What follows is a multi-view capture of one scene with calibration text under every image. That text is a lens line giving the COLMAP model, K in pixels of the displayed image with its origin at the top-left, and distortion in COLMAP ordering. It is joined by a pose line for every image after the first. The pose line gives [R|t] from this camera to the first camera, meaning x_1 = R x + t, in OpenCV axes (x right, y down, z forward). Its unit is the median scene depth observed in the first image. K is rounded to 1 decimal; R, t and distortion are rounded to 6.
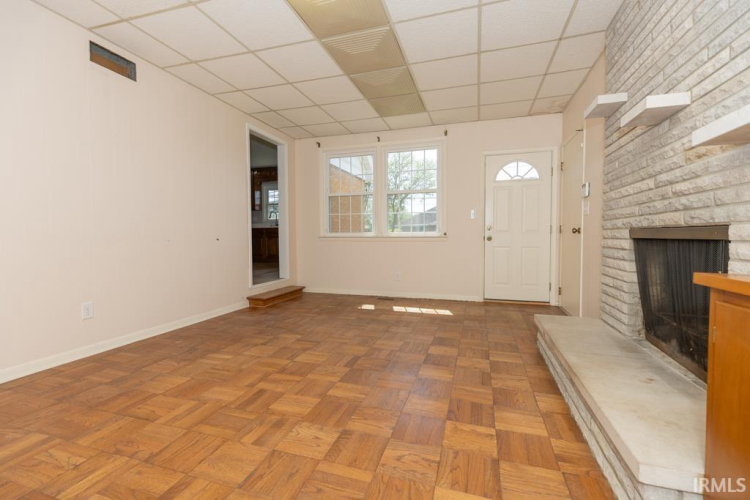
lens RADIAL K [[334.6, 0, 373.5], [0, 334.6, 248.0], [0, 0, 1]] dist [0.011296, 0.000431]
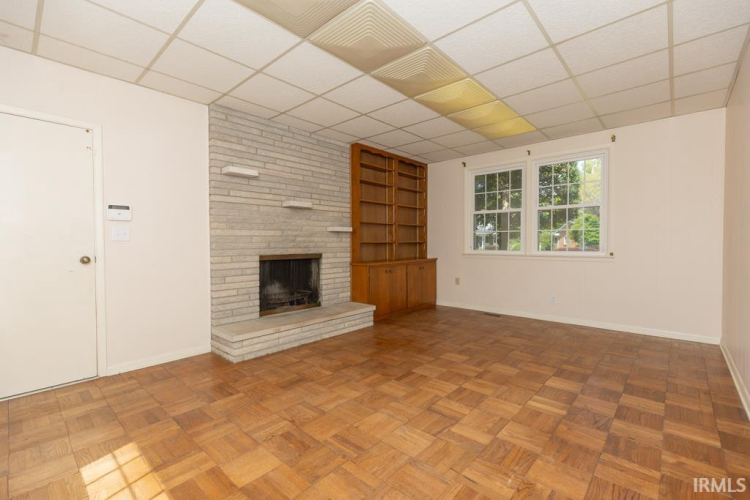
lens RADIAL K [[334.6, 0, 373.3], [0, 334.6, 249.1], [0, 0, 1]] dist [0.011296, 0.000431]
pose [[-0.906850, -0.001017, 0.421452, -0.501658], [0.023371, 0.998337, 0.052699, -0.169427], [-0.420804, 0.057640, -0.905318, 2.336641]]
